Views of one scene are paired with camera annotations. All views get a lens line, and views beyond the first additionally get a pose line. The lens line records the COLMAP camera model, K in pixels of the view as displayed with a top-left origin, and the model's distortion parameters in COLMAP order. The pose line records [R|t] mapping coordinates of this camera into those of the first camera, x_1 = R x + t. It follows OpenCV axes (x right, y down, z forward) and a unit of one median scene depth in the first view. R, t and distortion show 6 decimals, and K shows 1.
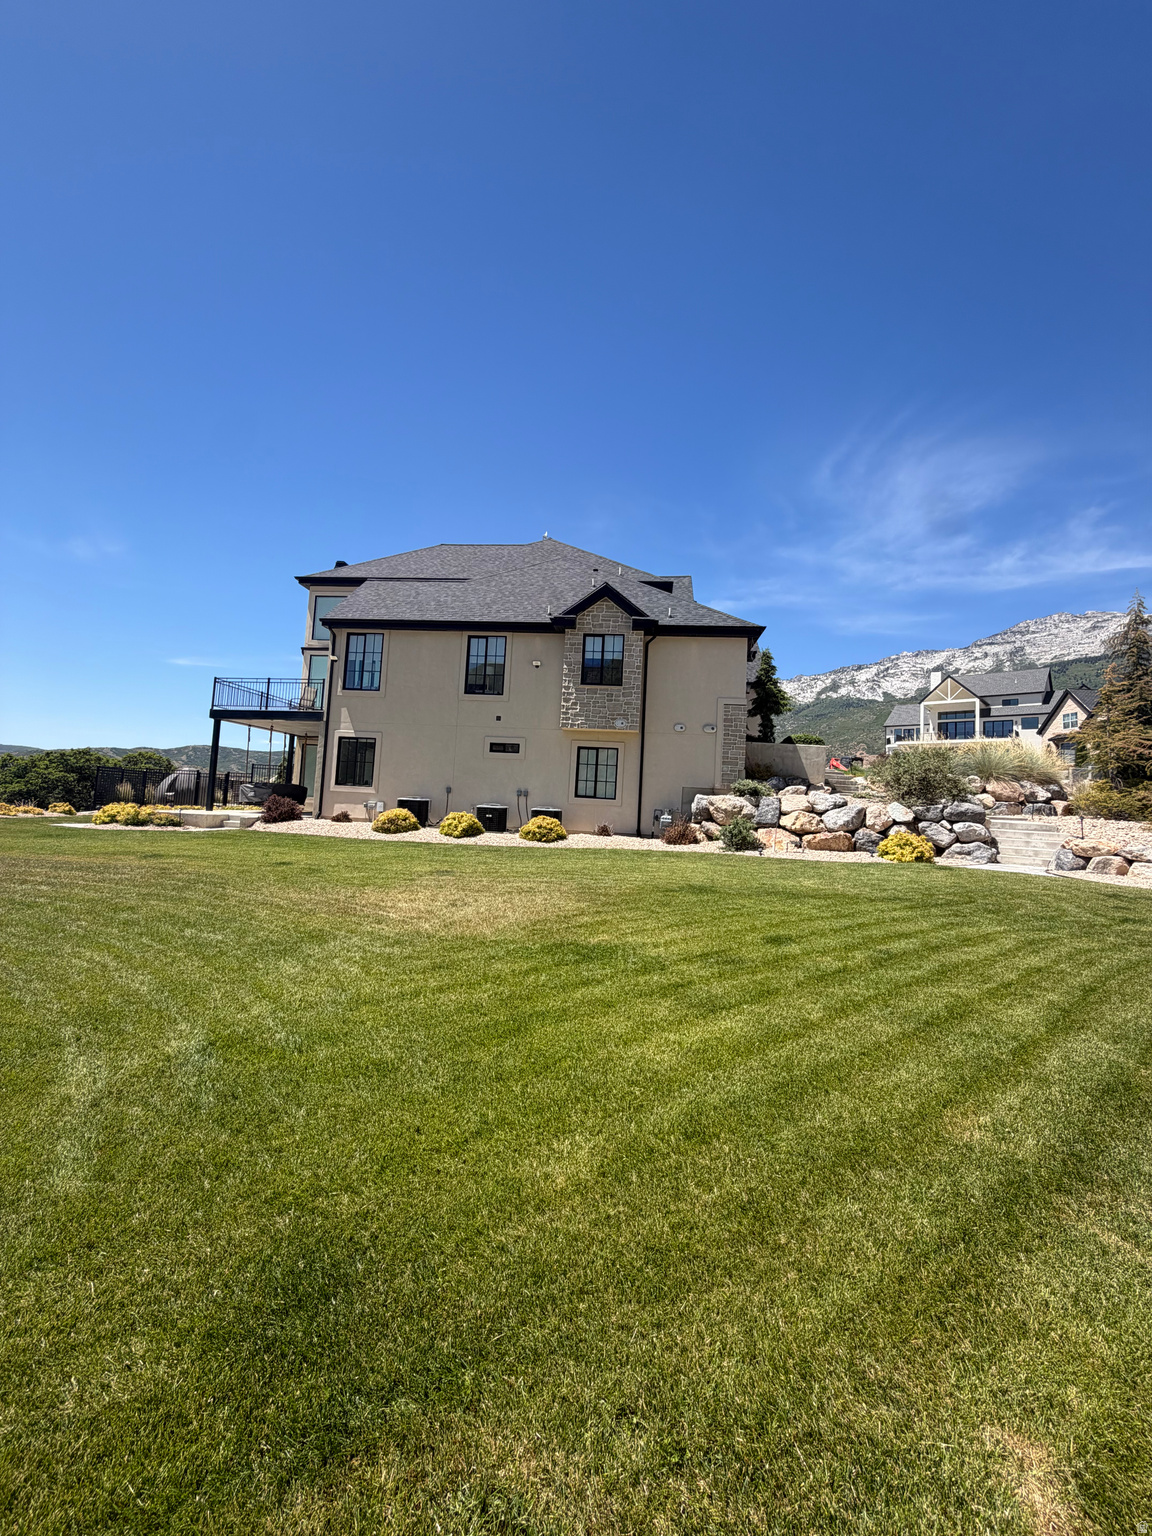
lens RADIAL K [[613.1, 0, 575.9], [0, 613.1, 774.3], [0, 0, 1]] dist [-0.000629, 0.000603]
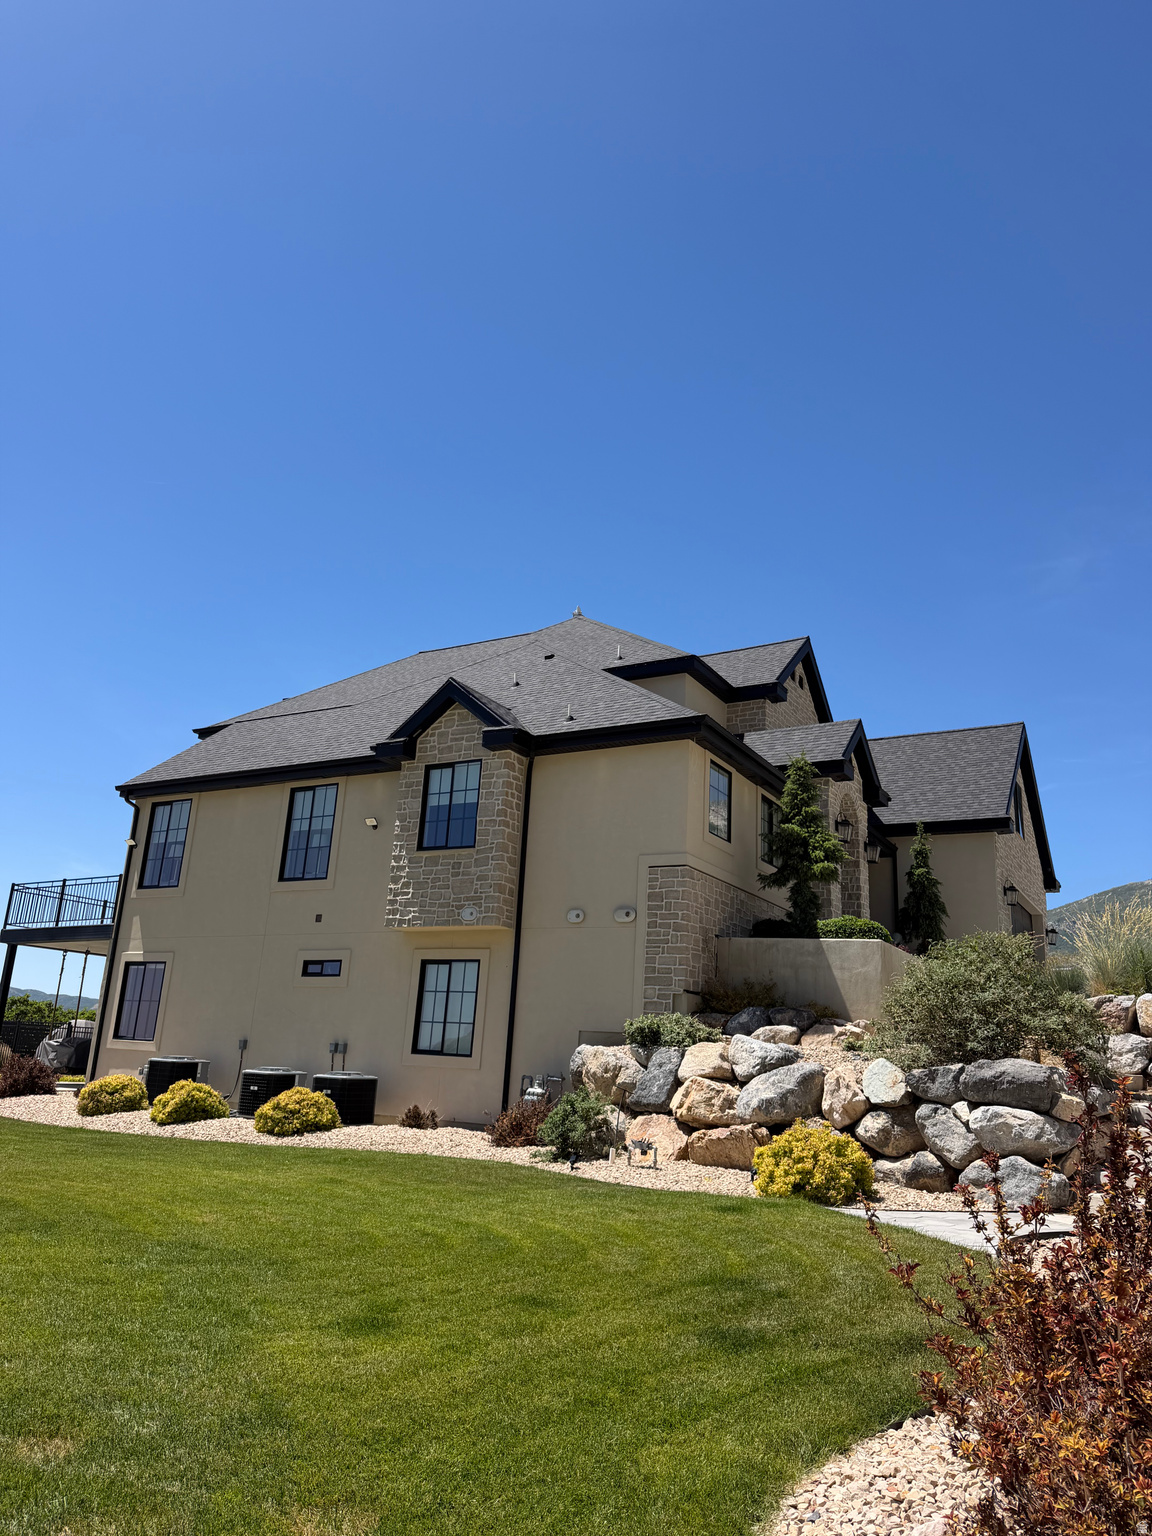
lens RADIAL K [[1064.7, 0, 577.3], [0, 1064.7, 759.6], [0, 0, 1]] dist [0.044698, -0.053148]
pose [[0.912653, -0.114557, -0.392354, 0.550871], [0.015109, 0.968720, -0.247695, 0.021574], [0.408456, 0.220132, 0.885836, 0.148985]]
